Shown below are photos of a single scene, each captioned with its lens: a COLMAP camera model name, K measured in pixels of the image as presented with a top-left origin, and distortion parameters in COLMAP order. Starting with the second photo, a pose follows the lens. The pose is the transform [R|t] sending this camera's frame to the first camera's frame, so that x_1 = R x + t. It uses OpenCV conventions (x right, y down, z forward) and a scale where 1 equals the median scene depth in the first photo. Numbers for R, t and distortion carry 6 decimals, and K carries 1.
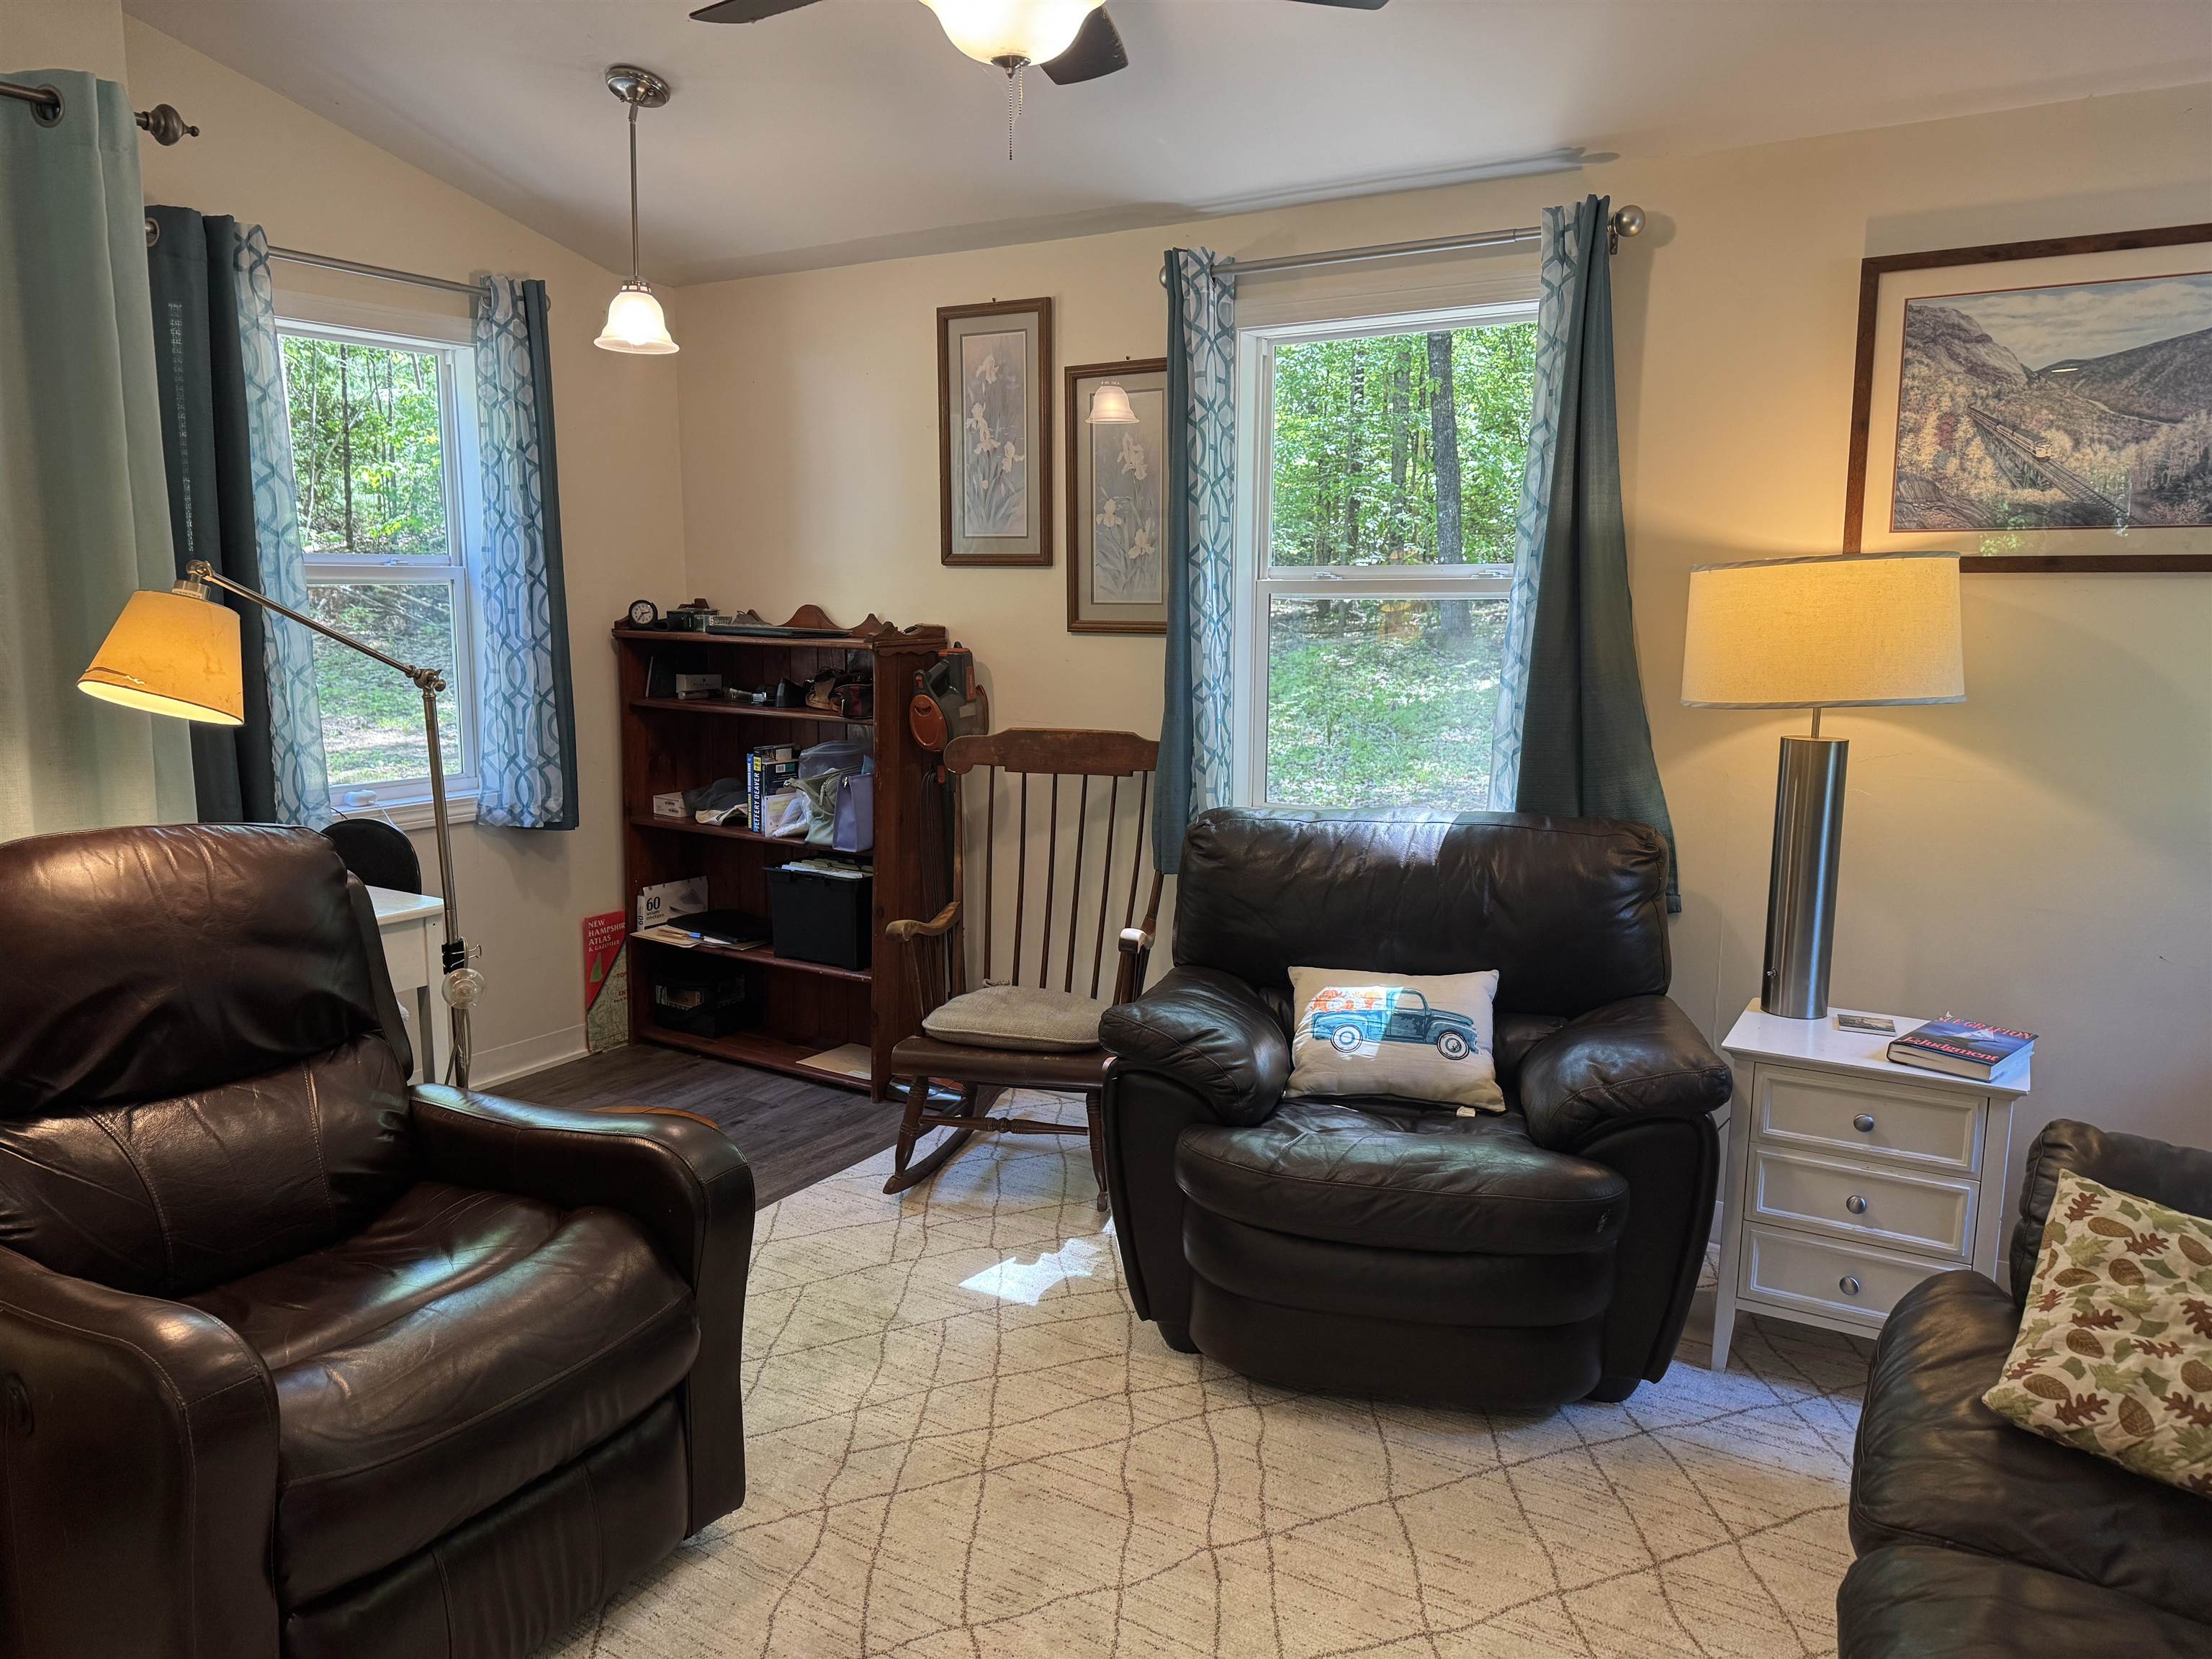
lens RADIAL K [[1548.2, 0, 1139.0], [0, 1548.2, 811.3], [0, 0, 1]] dist [0.051217, -0.065708]
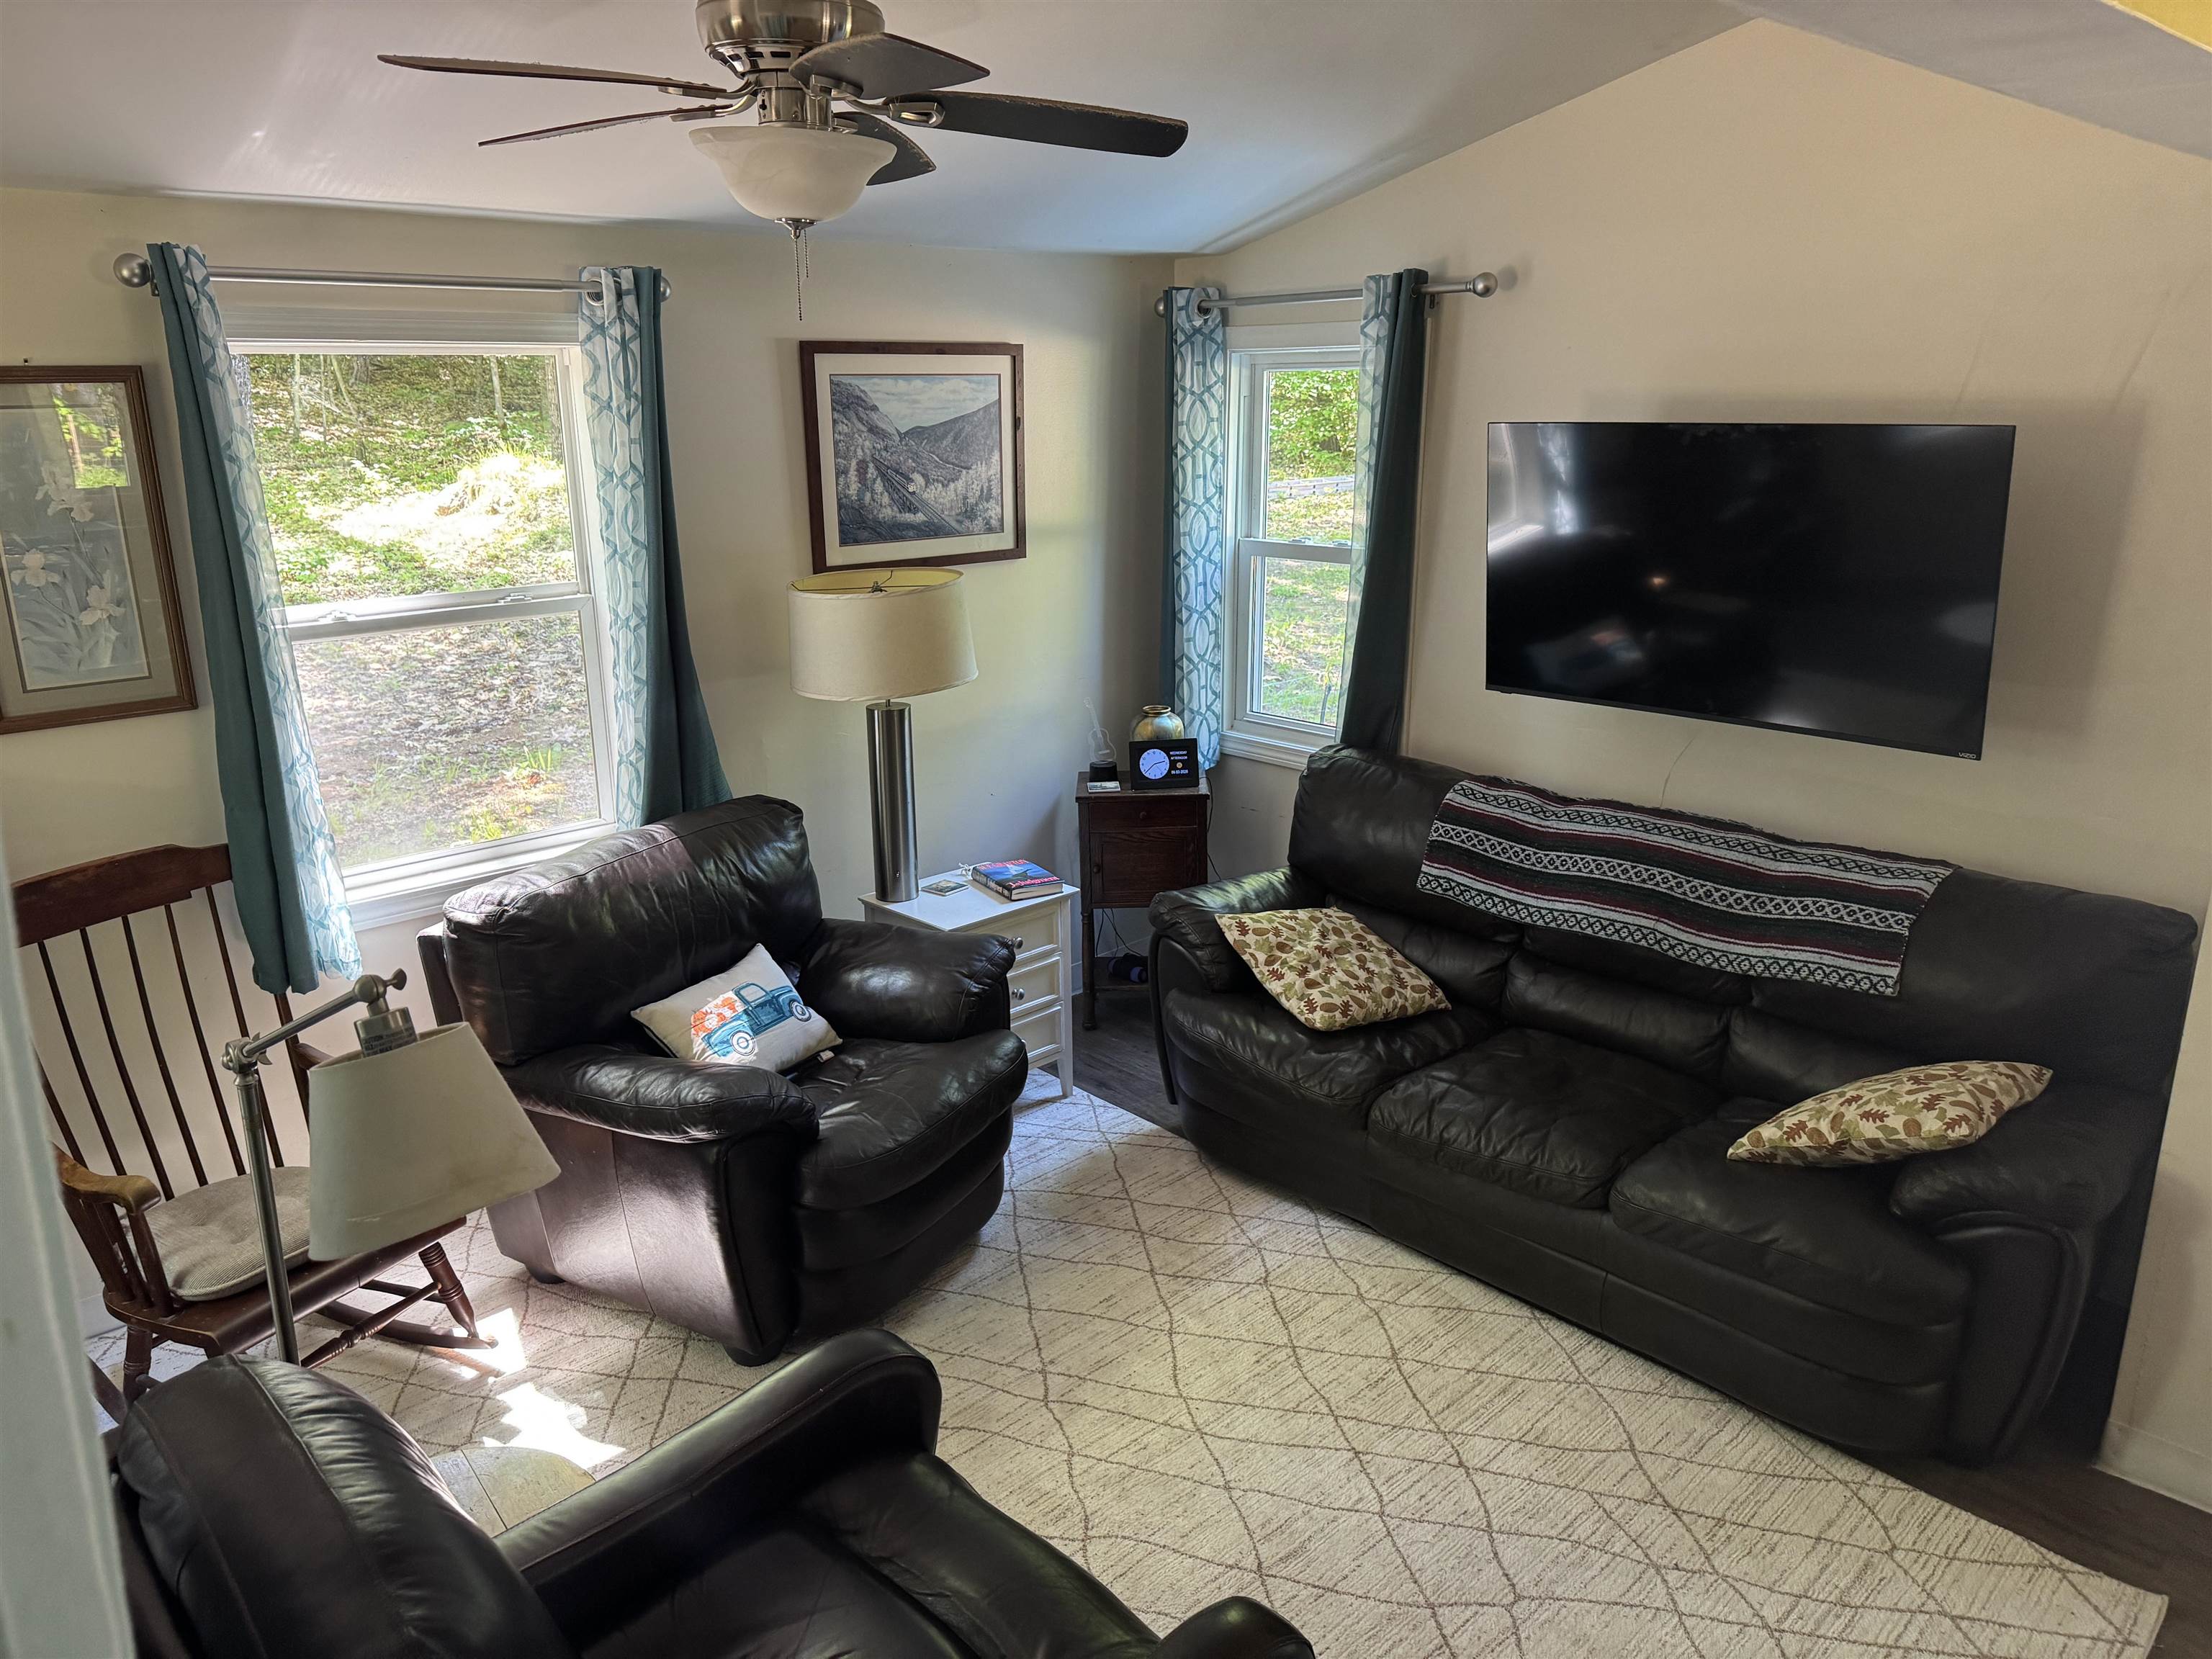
lens RADIAL K [[1548.2, 0, 1113.7], [0, 1548.2, 830.3], [0, 0, 1]] dist [0.051217, -0.065708]
pose [[0.253758, -0.268667, 0.929207, -0.656492], [0.142098, 0.960583, 0.238934, -0.190549], [-0.956773, 0.071407, 0.281933, 0.331553]]
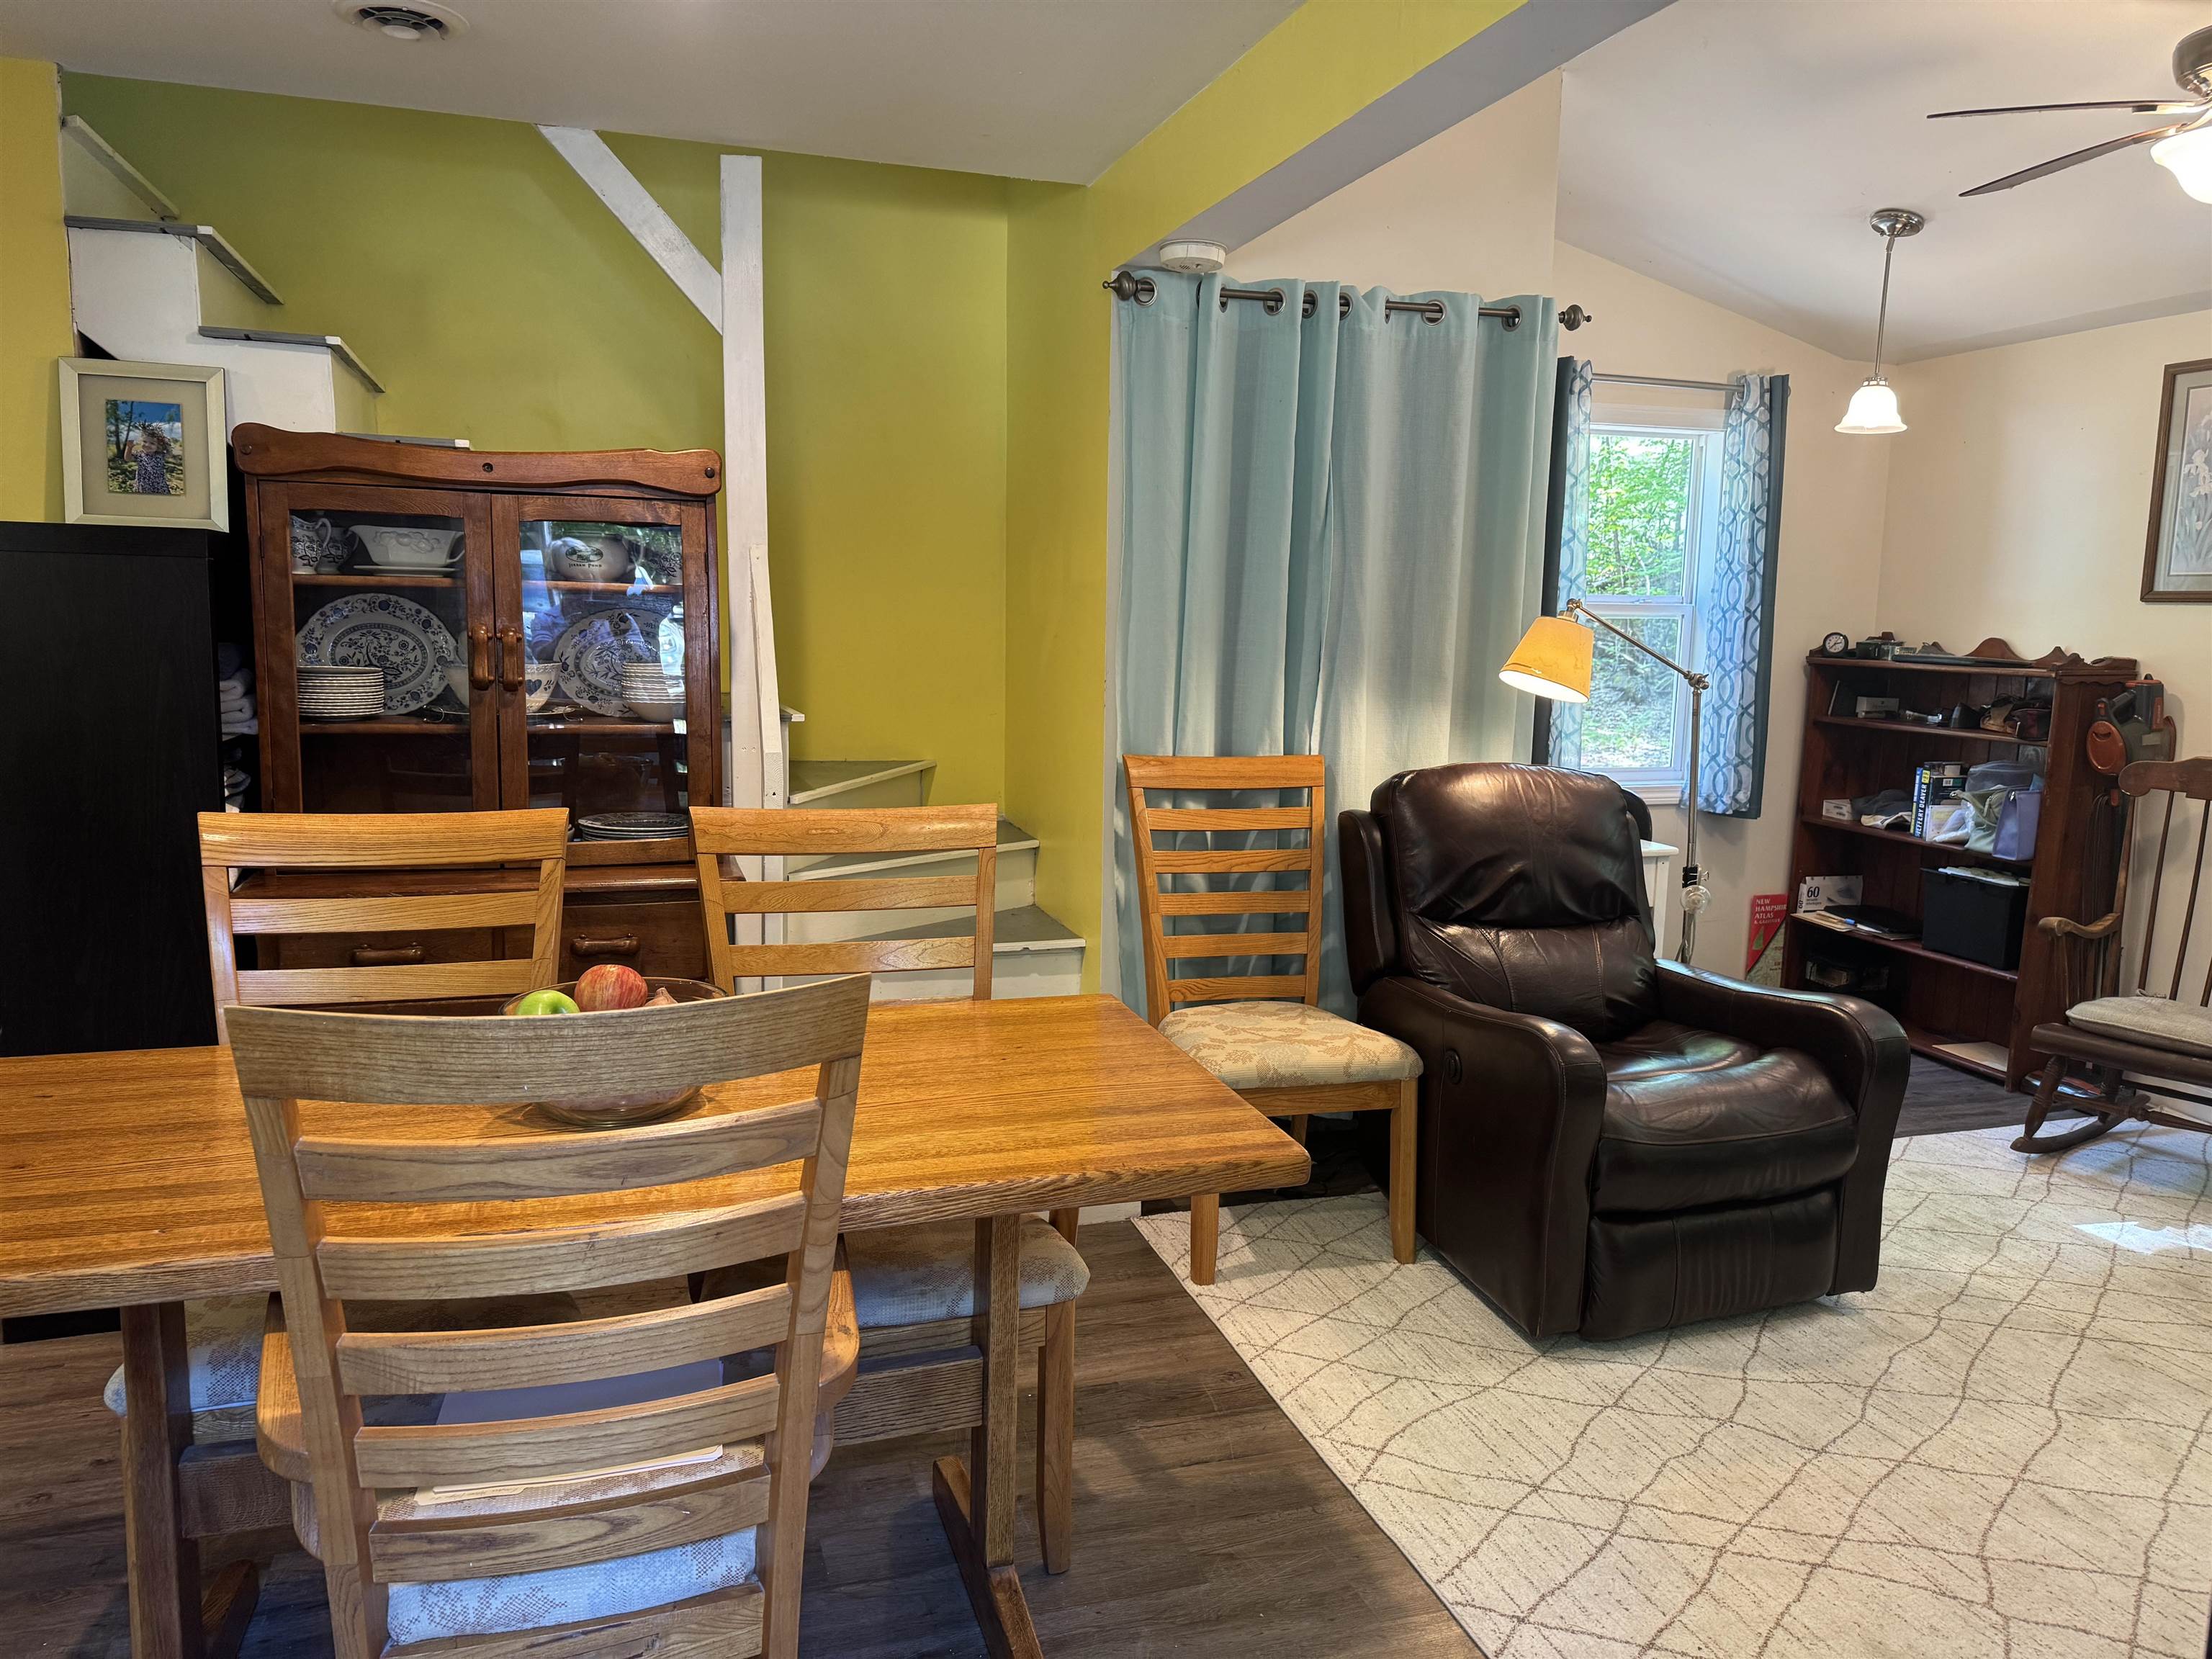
lens RADIAL K [[1548.2, 0, 1102.2], [0, 1548.2, 828.2], [0, 0, 1]] dist [0.051217, -0.065708]
pose [[0.755508, 0.095527, -0.648138, 0.052278], [-0.106845, 0.994033, 0.021963, 0.055541], [0.646369, 0.052657, 0.761206, -0.311746]]
